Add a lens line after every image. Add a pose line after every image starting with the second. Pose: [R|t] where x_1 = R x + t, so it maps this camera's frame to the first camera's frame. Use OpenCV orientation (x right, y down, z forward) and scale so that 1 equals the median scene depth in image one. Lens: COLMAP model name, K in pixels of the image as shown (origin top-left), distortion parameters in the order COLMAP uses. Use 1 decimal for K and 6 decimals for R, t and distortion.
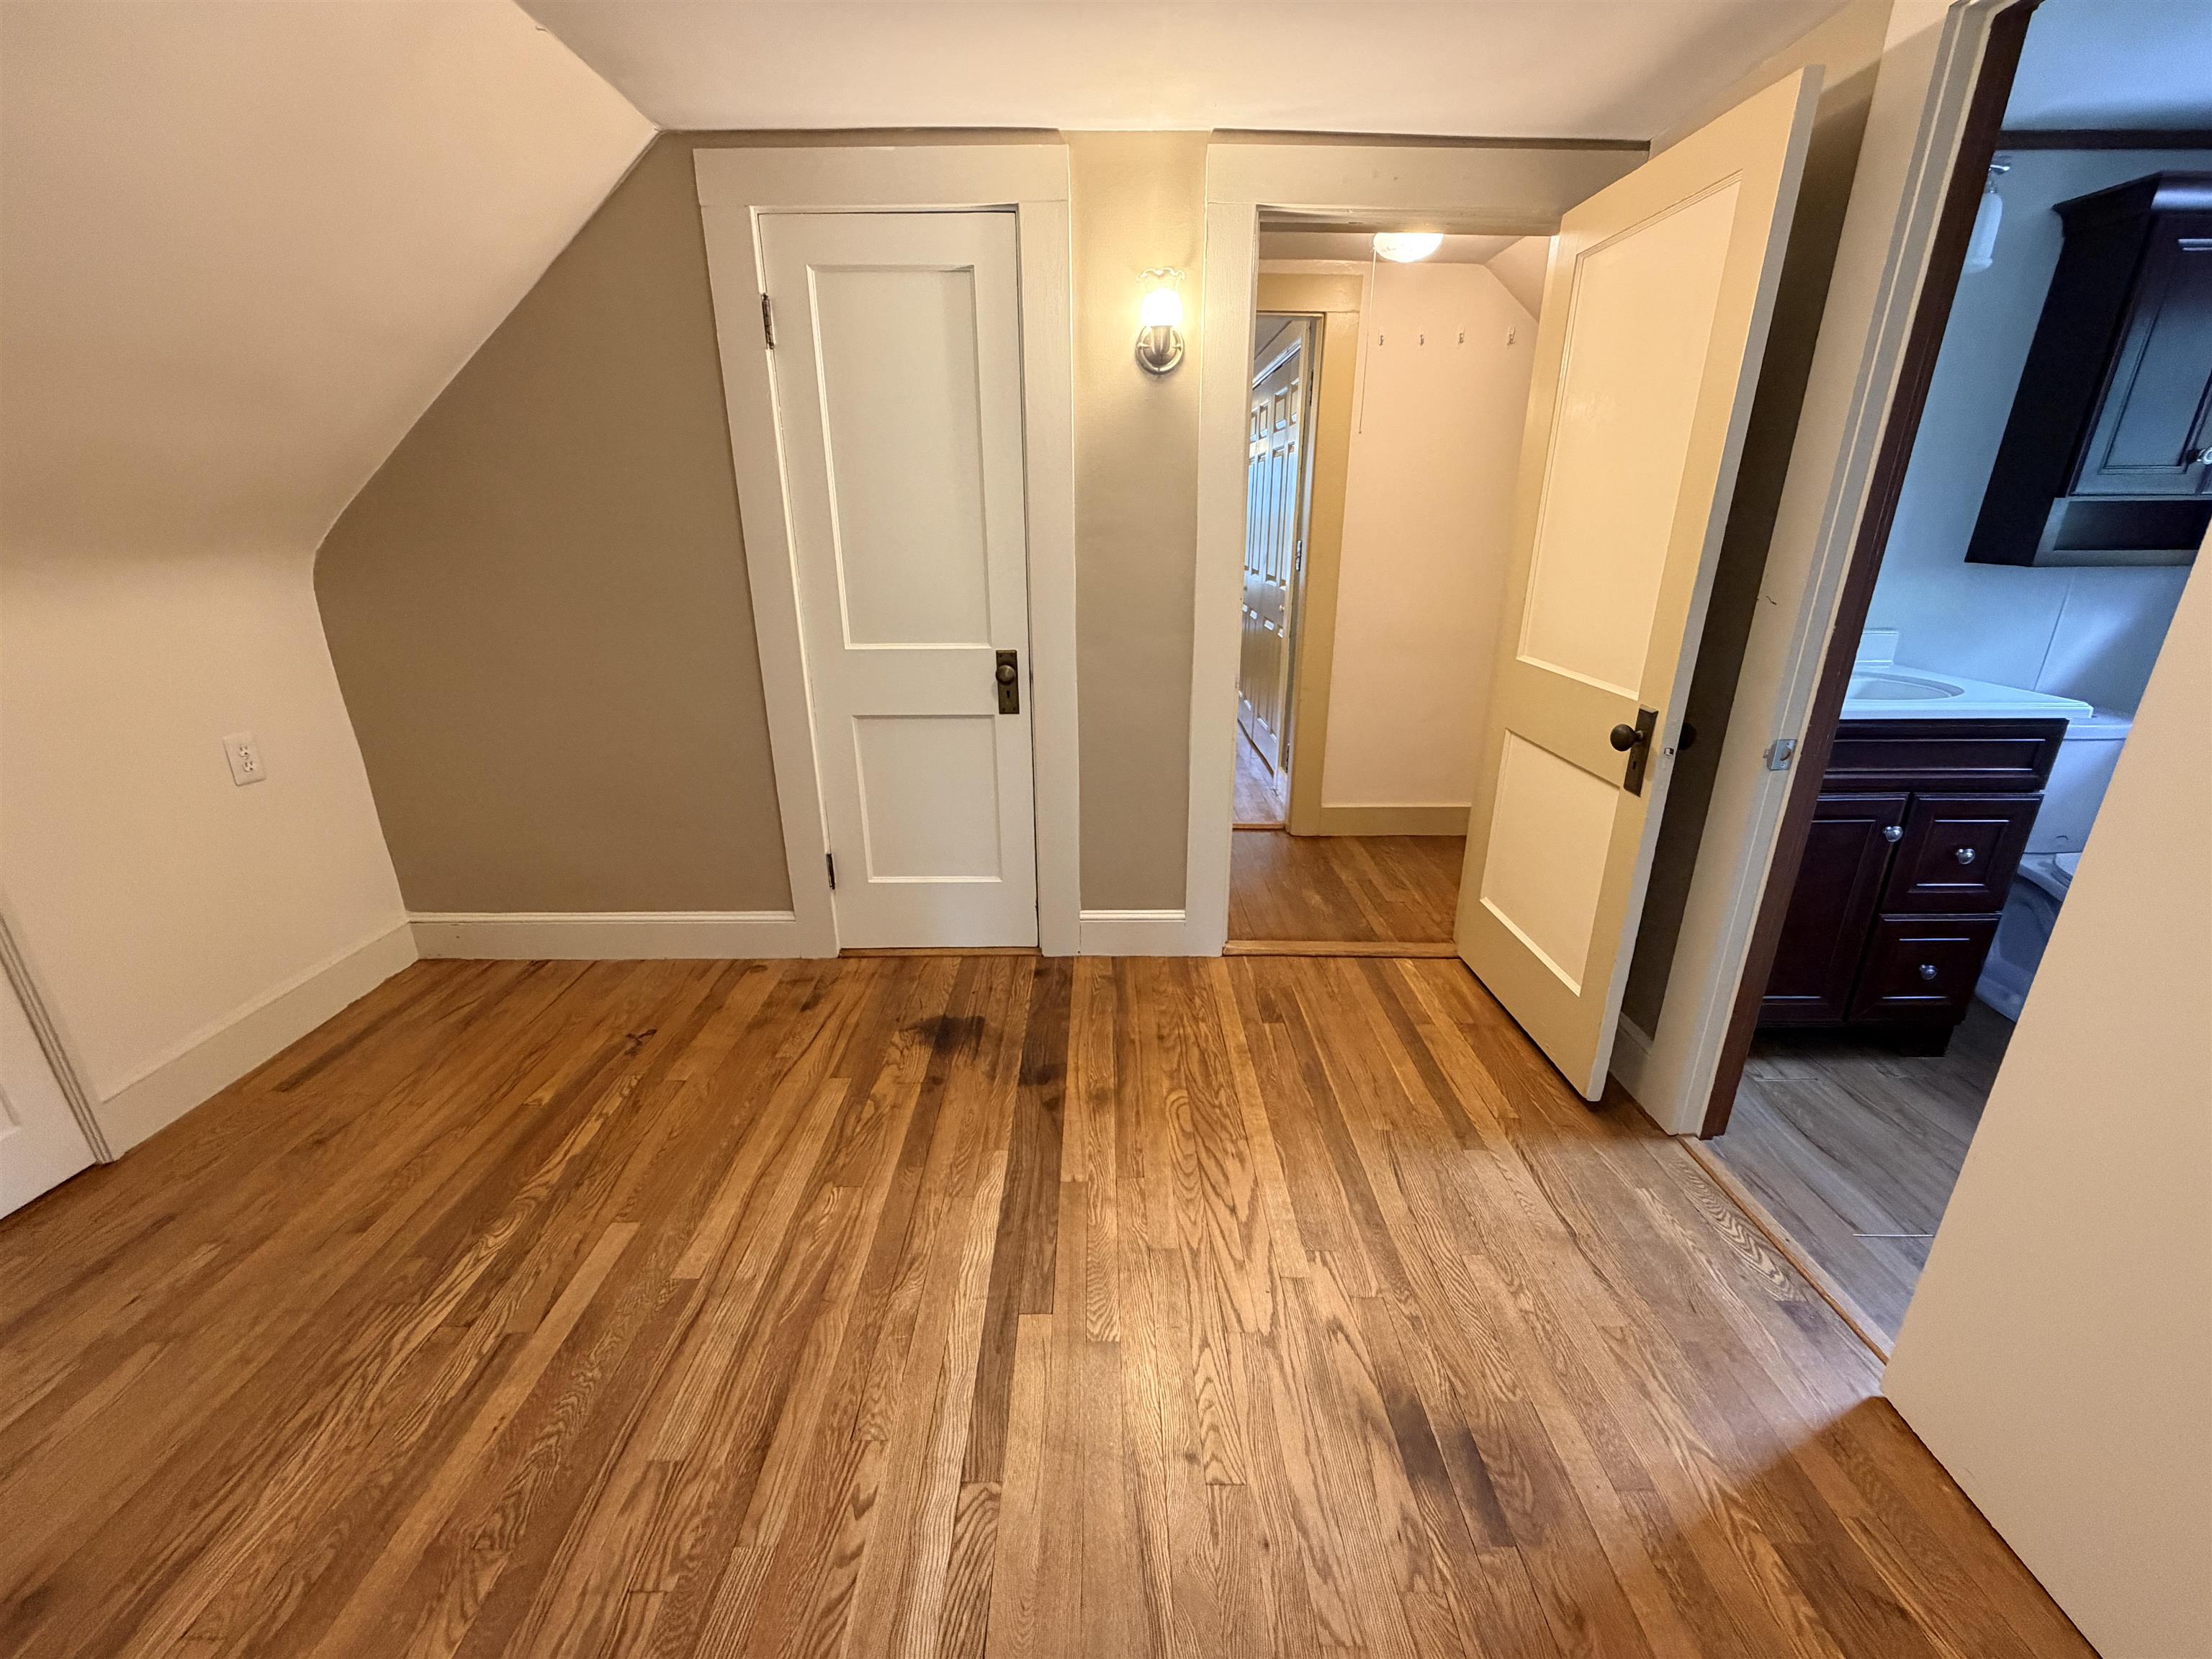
lens RADIAL K [[882.6, 0, 1105.7], [0, 882.6, 828.7], [0, 0, 1]] dist [-0.001809, -0.000097]
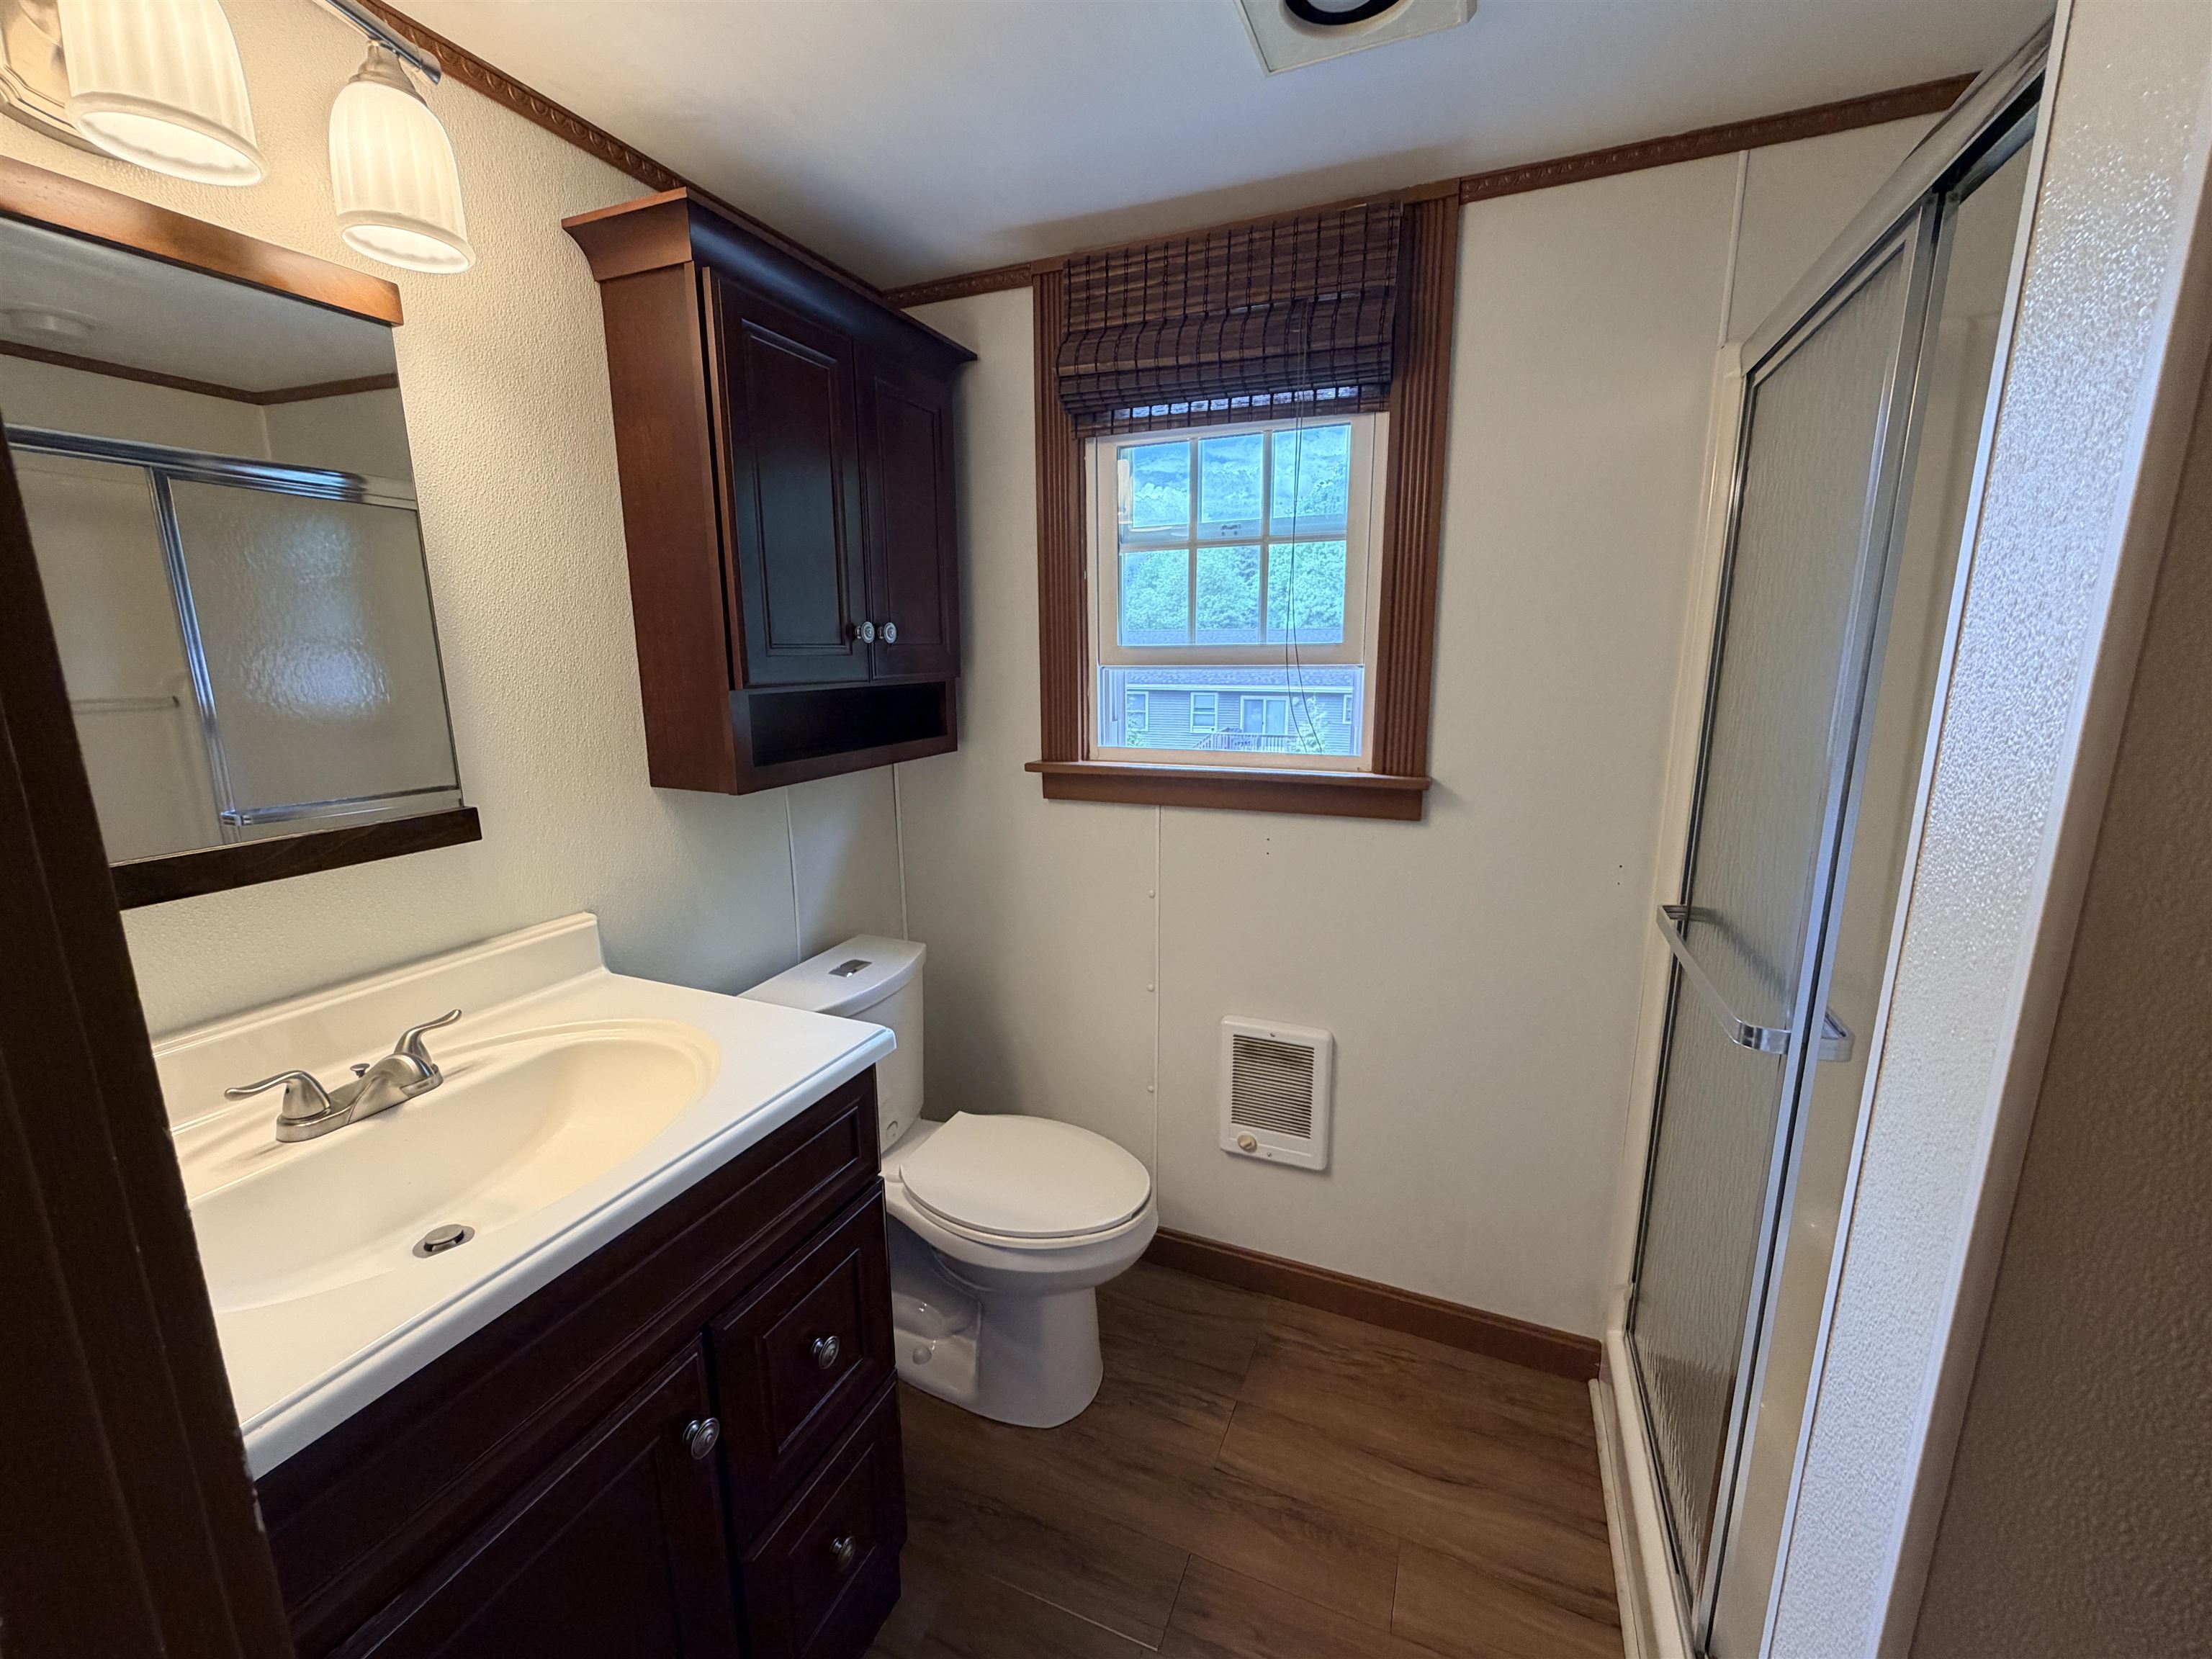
lens RADIAL K [[882.6, 0, 1105.3], [0, 882.6, 833.0], [0, 0, 1]] dist [-0.001809, -0.000097]
pose [[0.386020, -0.183362, 0.904083, 0.683236], [0.315648, 0.947143, 0.057322, -0.267681], [-0.866807, 0.263244, 0.423494, 0.607484]]
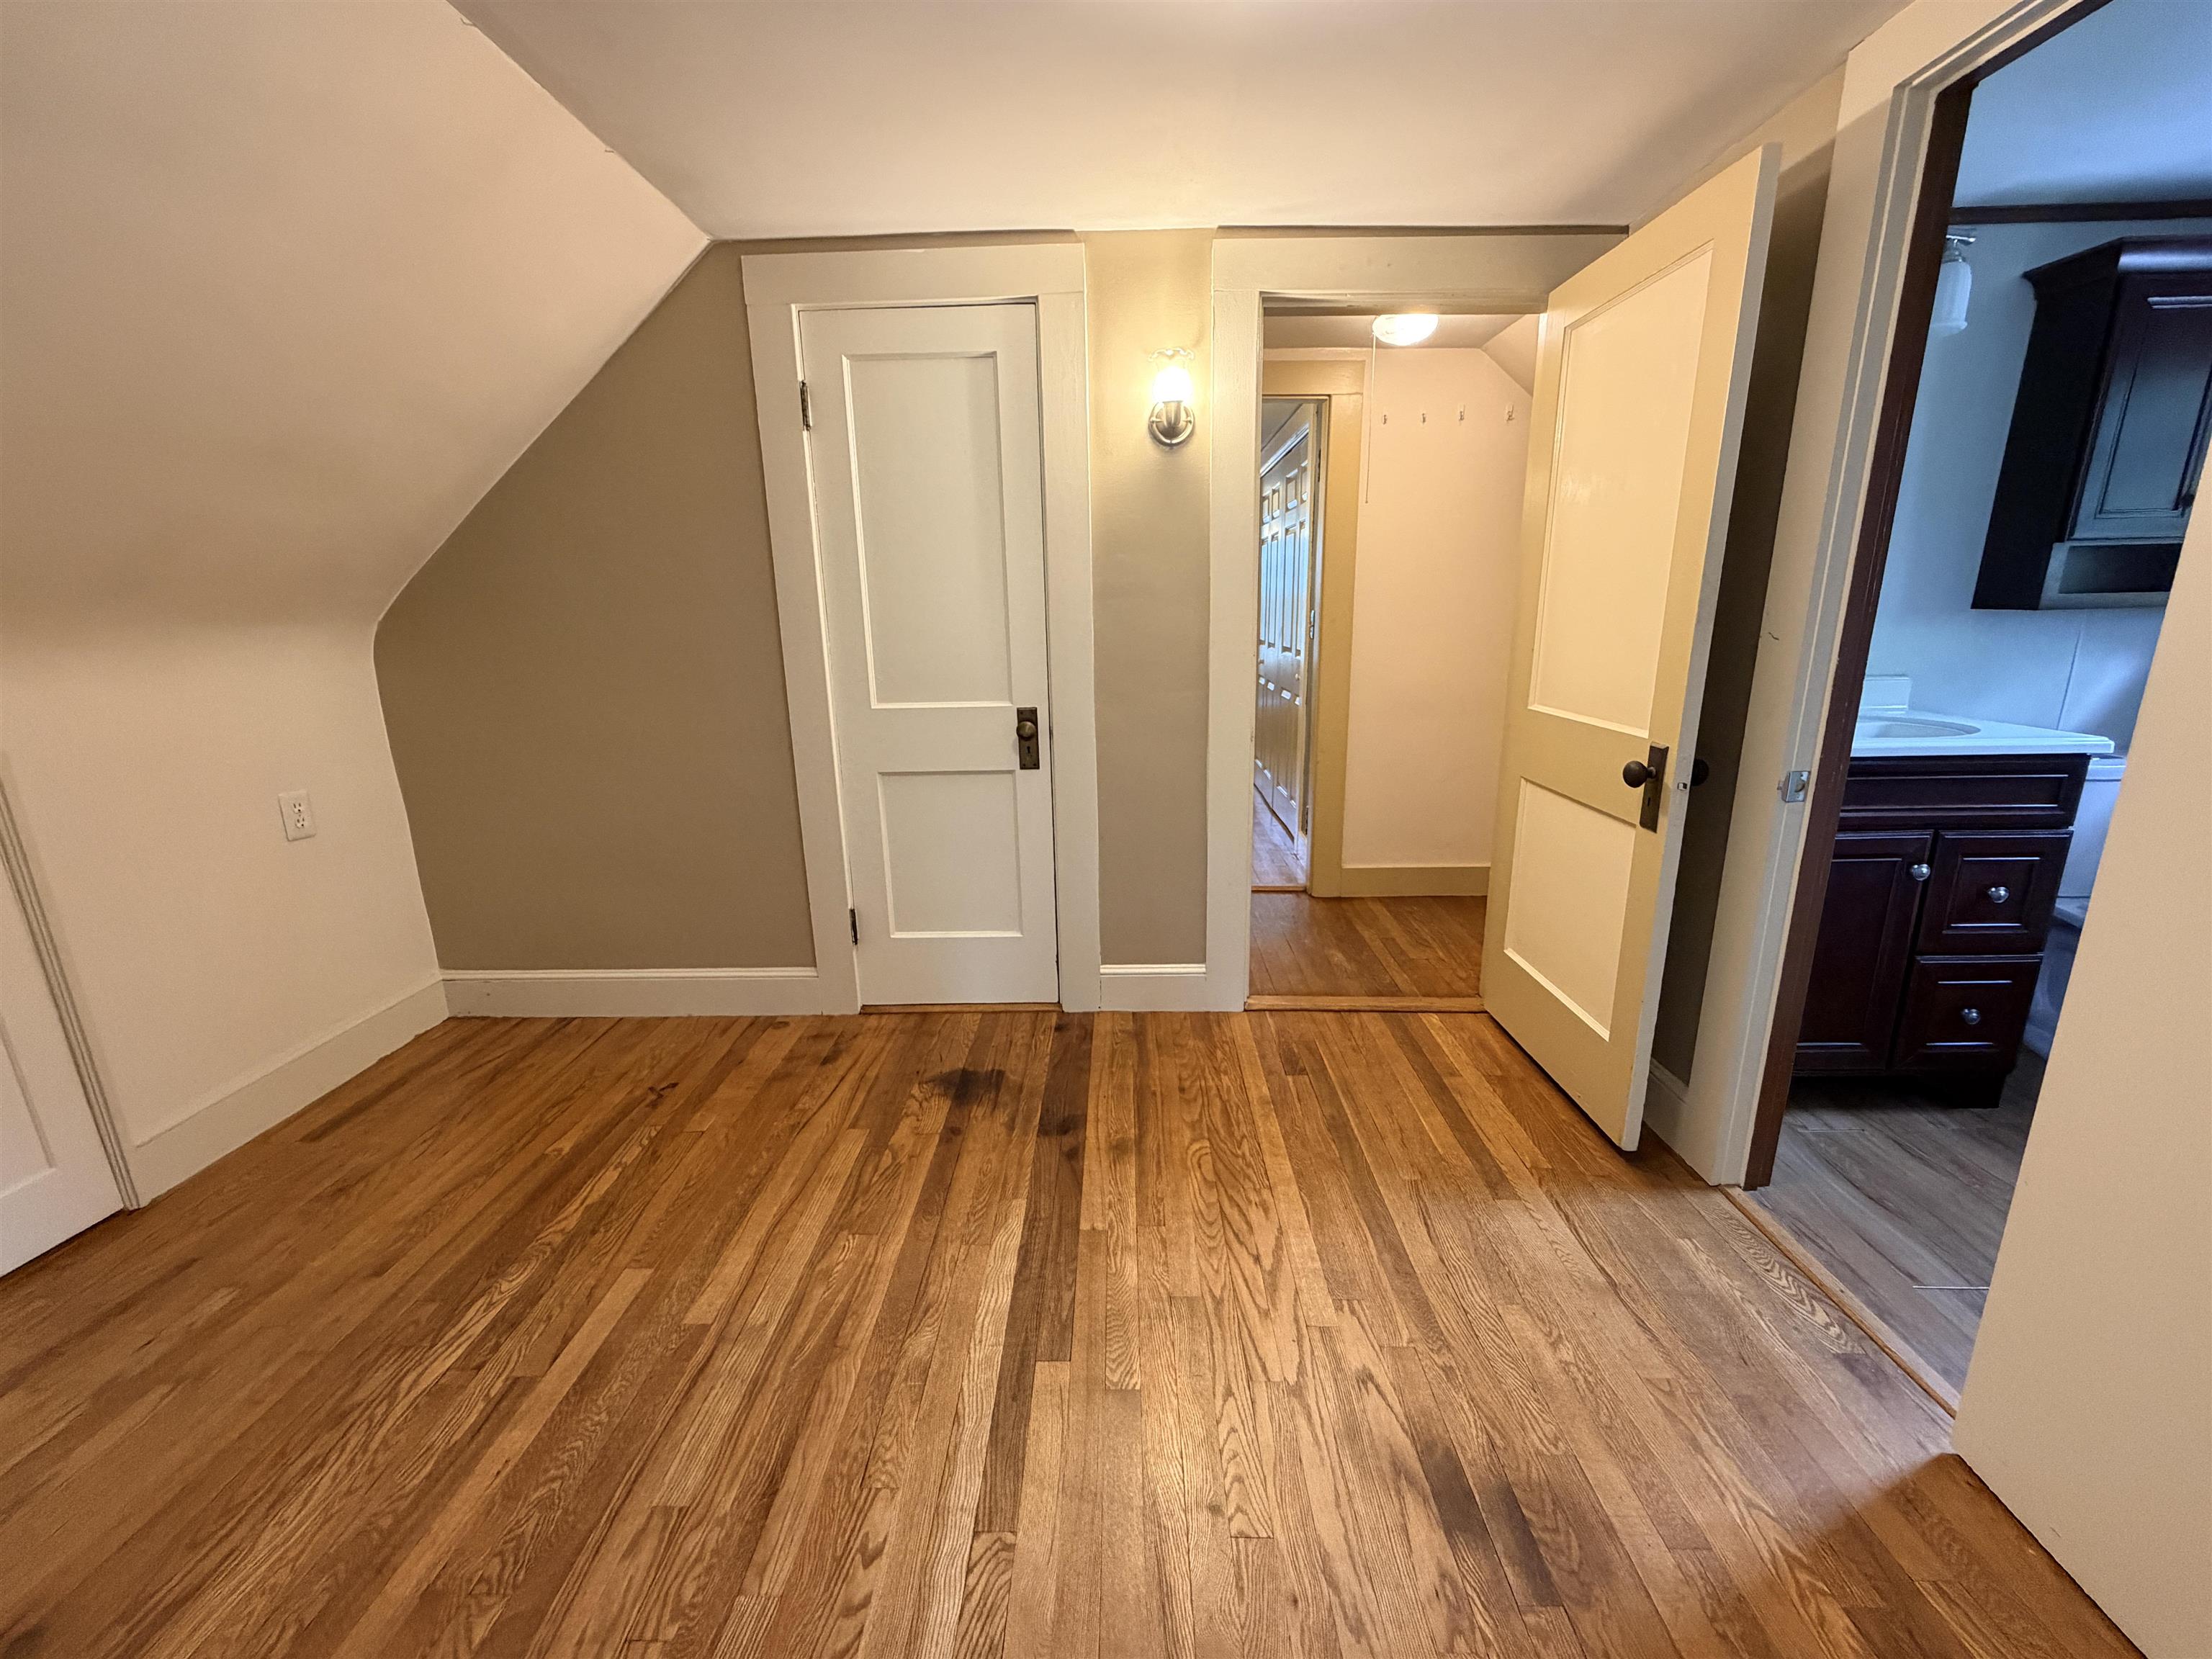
lens RADIAL K [[882.6, 0, 1107.4], [0, 882.6, 832.9], [0, 0, 1]] dist [-0.001809, -0.000097]
pose [[0.999628, -0.009205, -0.025665, 0.008547], [0.006797, 0.995700, -0.092392, 0.051409], [0.026405, 0.092183, 0.995392, -0.012824]]
